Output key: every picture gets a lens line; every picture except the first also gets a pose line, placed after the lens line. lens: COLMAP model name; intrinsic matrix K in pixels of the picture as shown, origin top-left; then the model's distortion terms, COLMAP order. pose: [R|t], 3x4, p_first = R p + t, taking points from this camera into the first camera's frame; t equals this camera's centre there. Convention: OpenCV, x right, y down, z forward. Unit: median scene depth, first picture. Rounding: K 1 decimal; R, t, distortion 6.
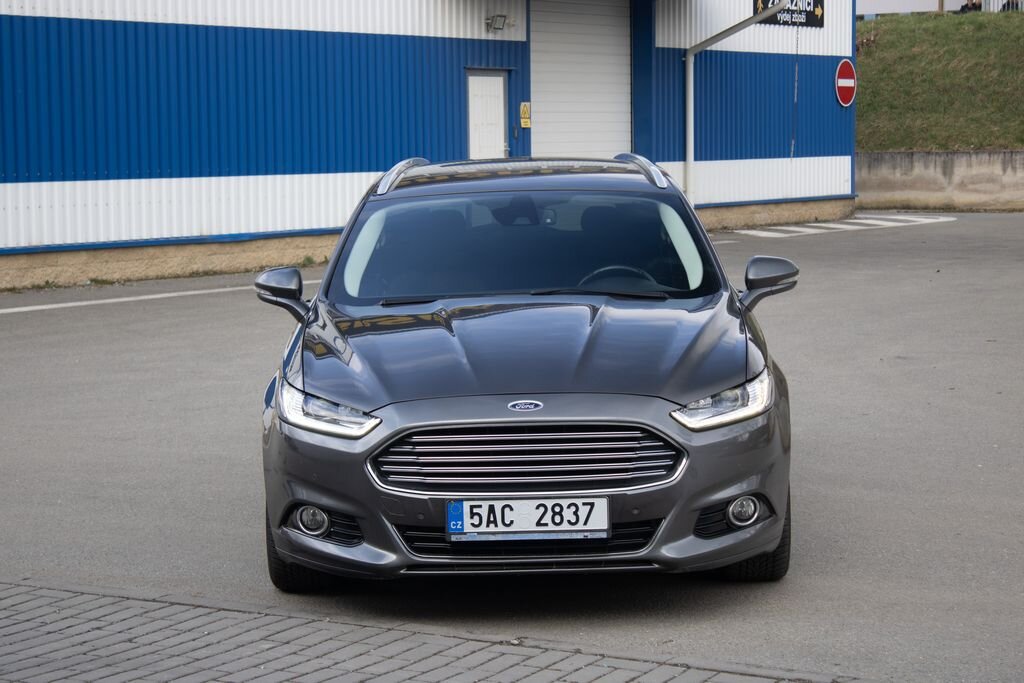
lens RADIAL K [[2434.8, 0, 507.1], [0, 2434.8, 364.7], [0, 0, 1]] dist [0.059203, 0.441845]
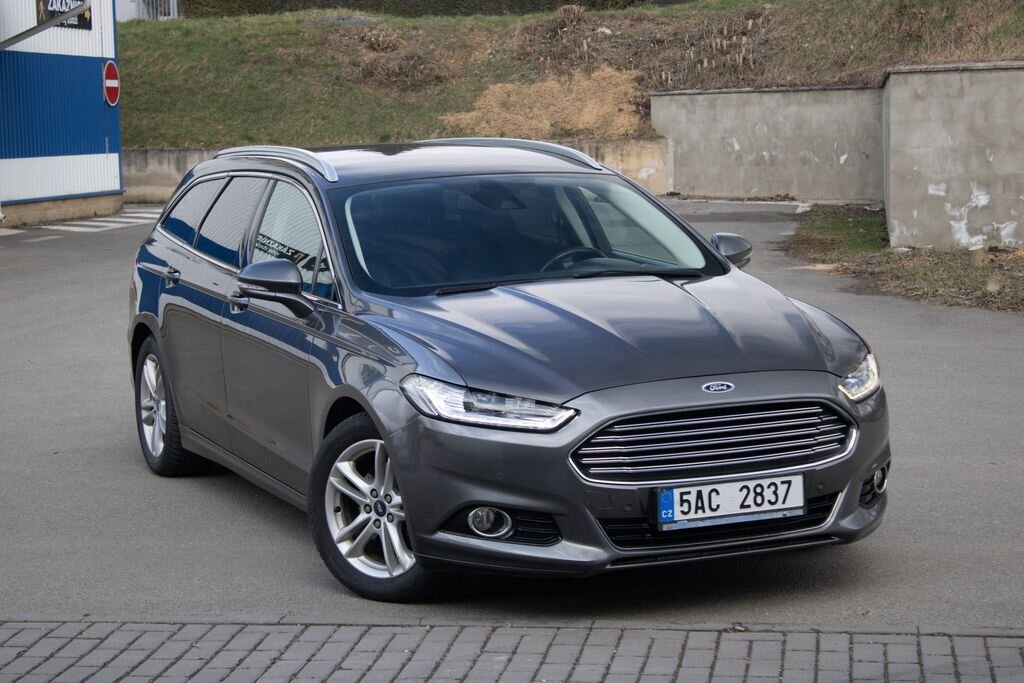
lens RADIAL K [[2260.6, 0, 512.0], [0, 2260.6, 341.5], [0, 0, 1]] dist [0.039460, 0.362161]
pose [[0.916339, -0.047601, 0.397565, -0.430211], [0.049261, 0.998768, 0.006043, -0.011207], [-0.397362, 0.014047, 0.917554, 0.195029]]
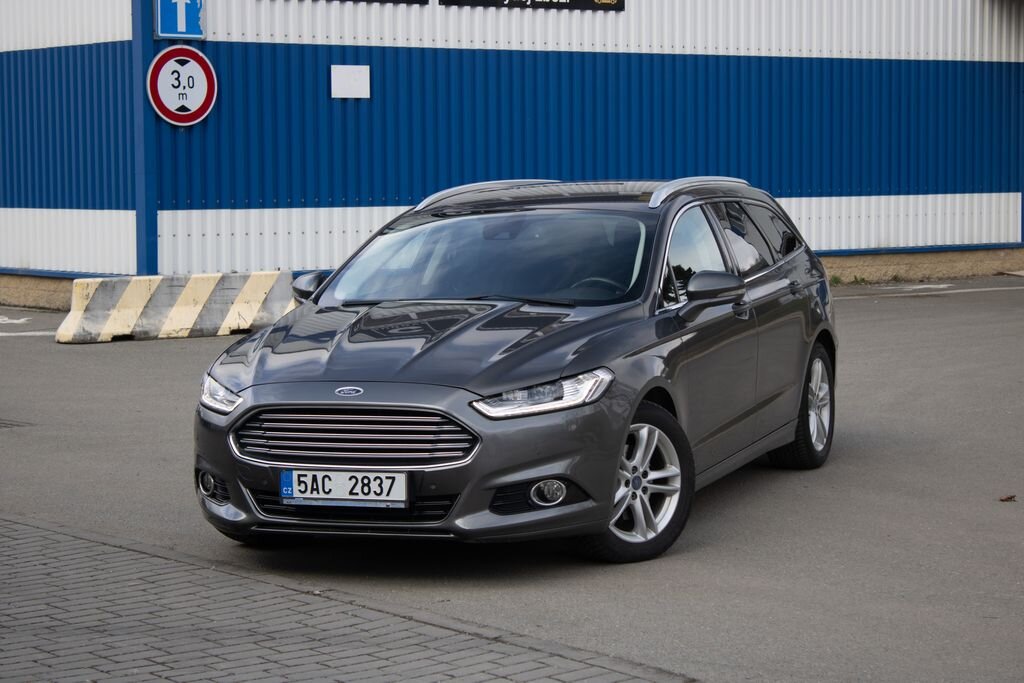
lens RADIAL K [[2434.8, 0, 507.1], [0, 2434.8, 364.7], [0, 0, 1]] dist [0.059203, 0.441845]
pose [[0.936726, 0.030737, -0.348710, 0.482989], [-0.034152, 0.999410, -0.003649, 0.005798], [0.348392, 0.015327, 0.937224, -0.064252]]
